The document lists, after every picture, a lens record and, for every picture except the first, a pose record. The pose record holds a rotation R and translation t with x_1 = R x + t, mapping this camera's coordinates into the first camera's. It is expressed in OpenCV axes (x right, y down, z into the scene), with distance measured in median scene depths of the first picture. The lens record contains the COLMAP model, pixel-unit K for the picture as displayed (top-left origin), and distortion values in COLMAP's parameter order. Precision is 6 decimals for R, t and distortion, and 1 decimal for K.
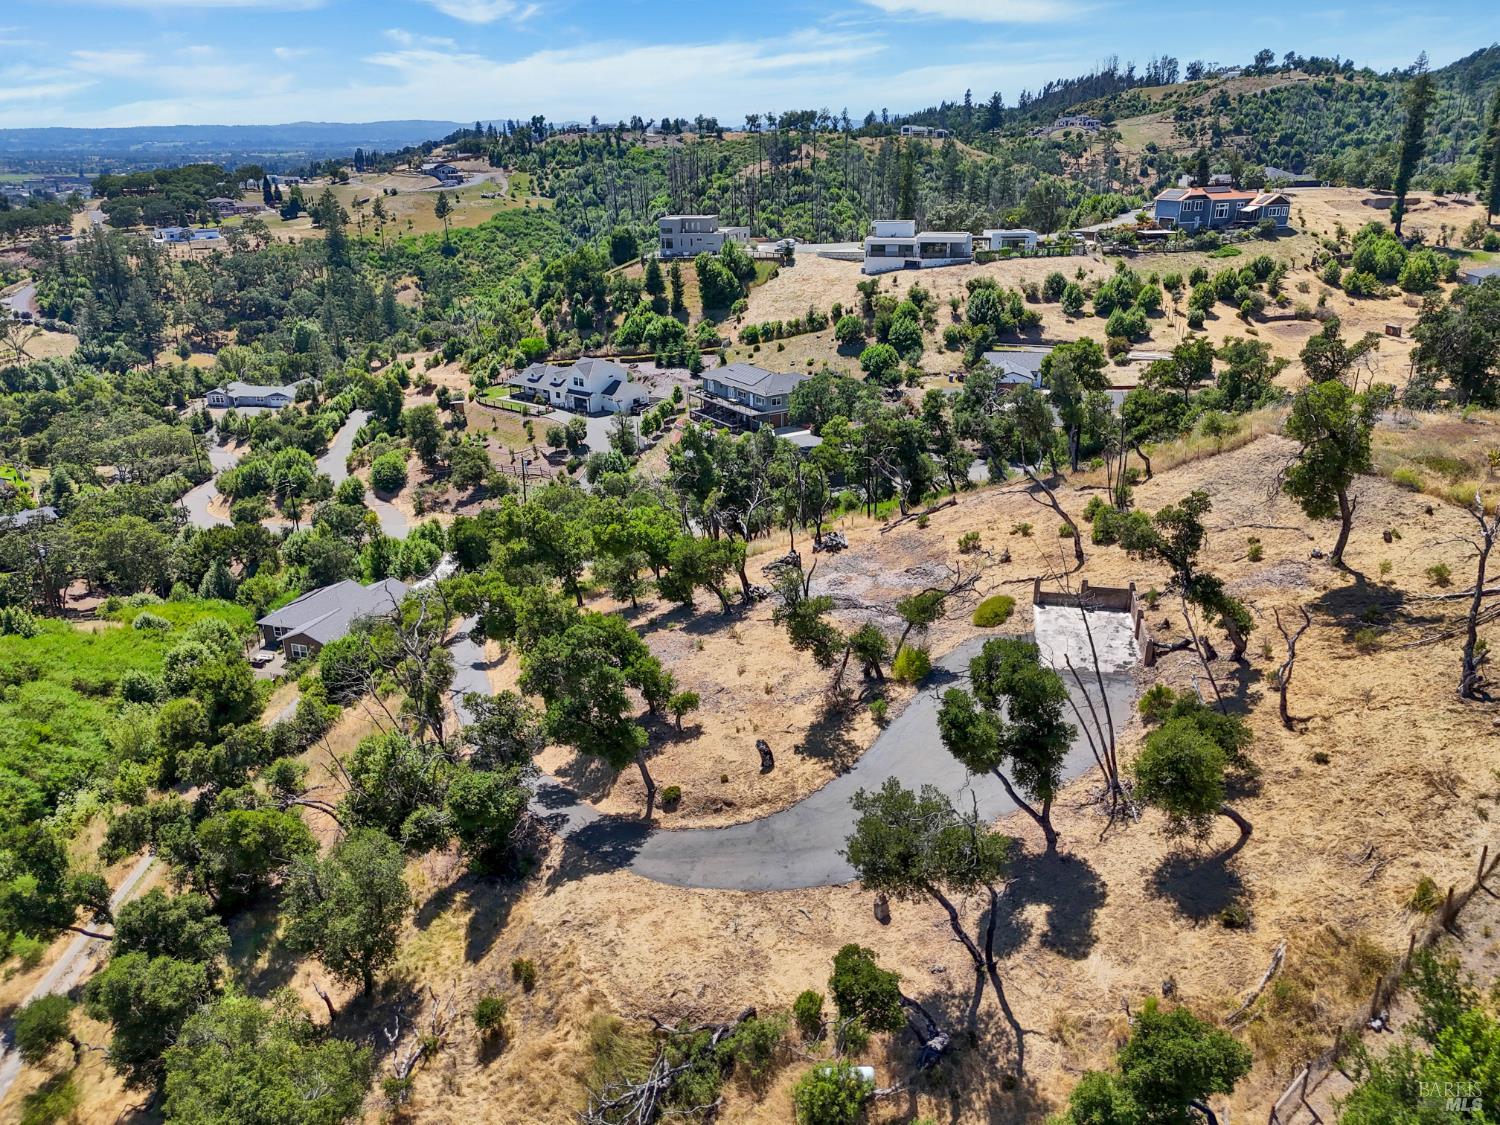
lens RADIAL K [[1105.3, 0, 750.7], [0, 1105.3, 559.2], [0, 0, 1]] dist [0.071512, -0.067118]
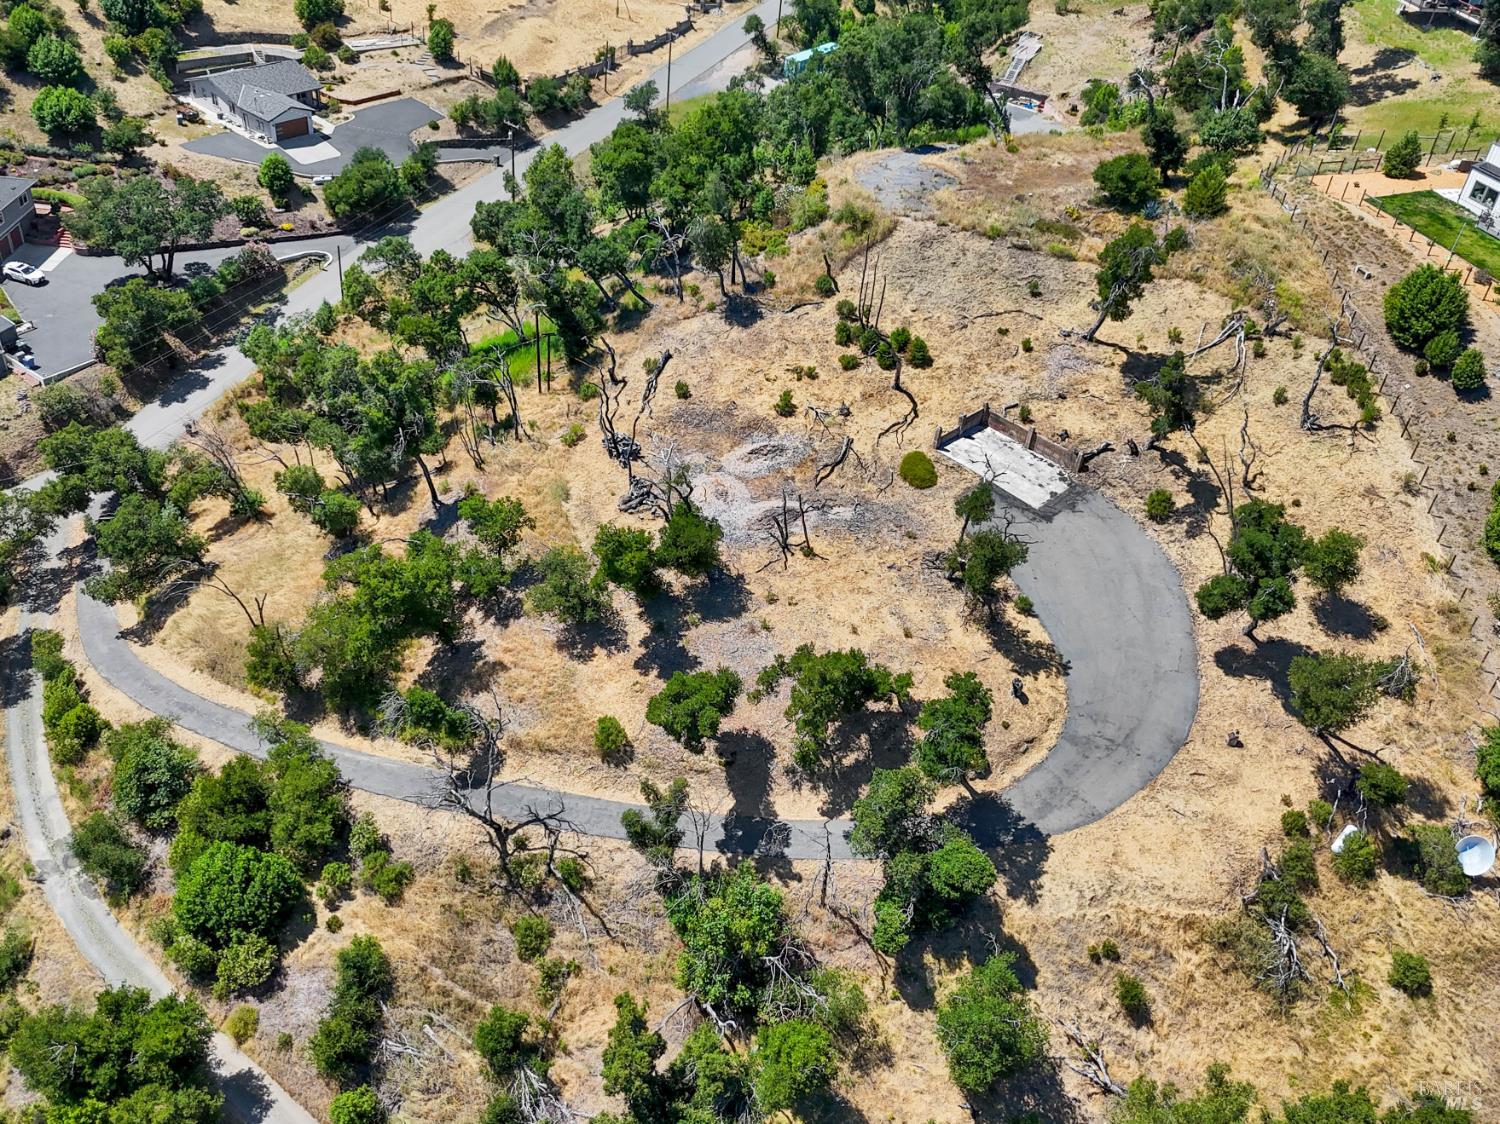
lens RADIAL K [[1299.9, 0, 744.6], [0, 1299.9, 531.8], [0, 0, 1]] dist [0.066154, -0.063781]
pose [[0.554842, -0.450586, 0.699373, -0.284602], [0.207612, 0.889031, 0.408069, -0.161991], [-0.805635, -0.081216, 0.586819, 0.124362]]
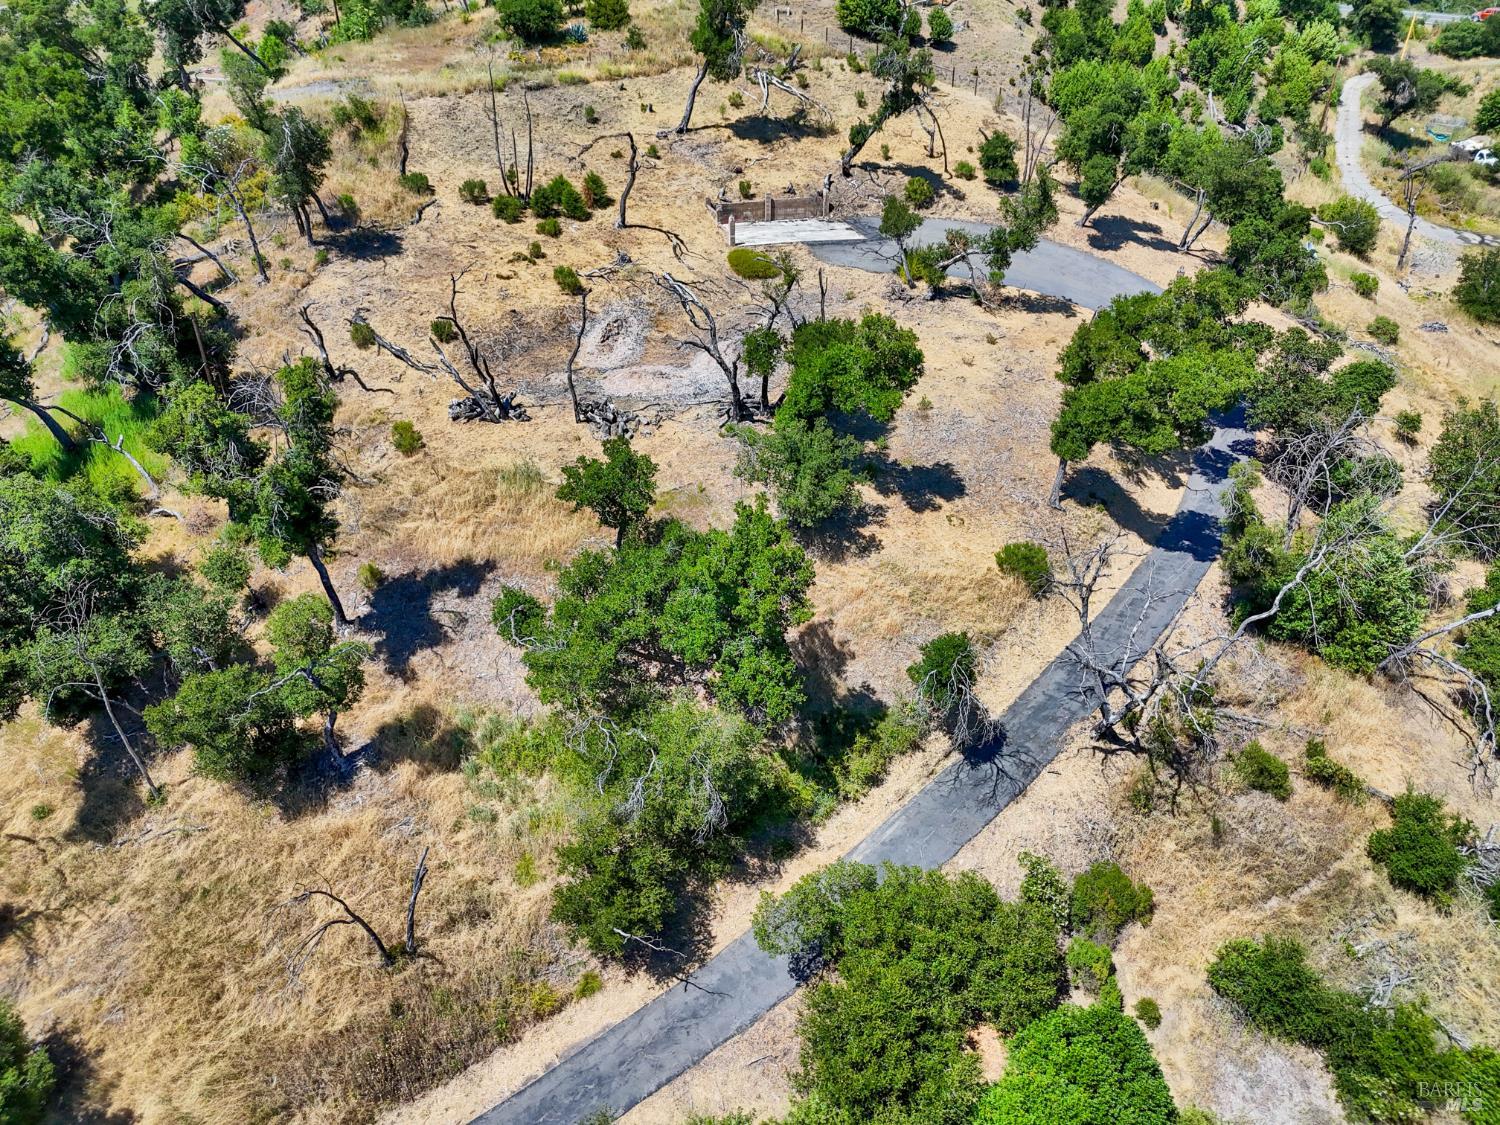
lens RADIAL K [[1119.1, 0, 755.1], [0, 1119.1, 564.8], [0, 0, 1]] dist [0.065648, -0.059580]
pose [[-0.484493, -0.432496, 0.760404, -0.220739], [0.314232, 0.725181, 0.612675, -0.125142], [-0.816410, 0.535780, -0.215441, 0.463392]]
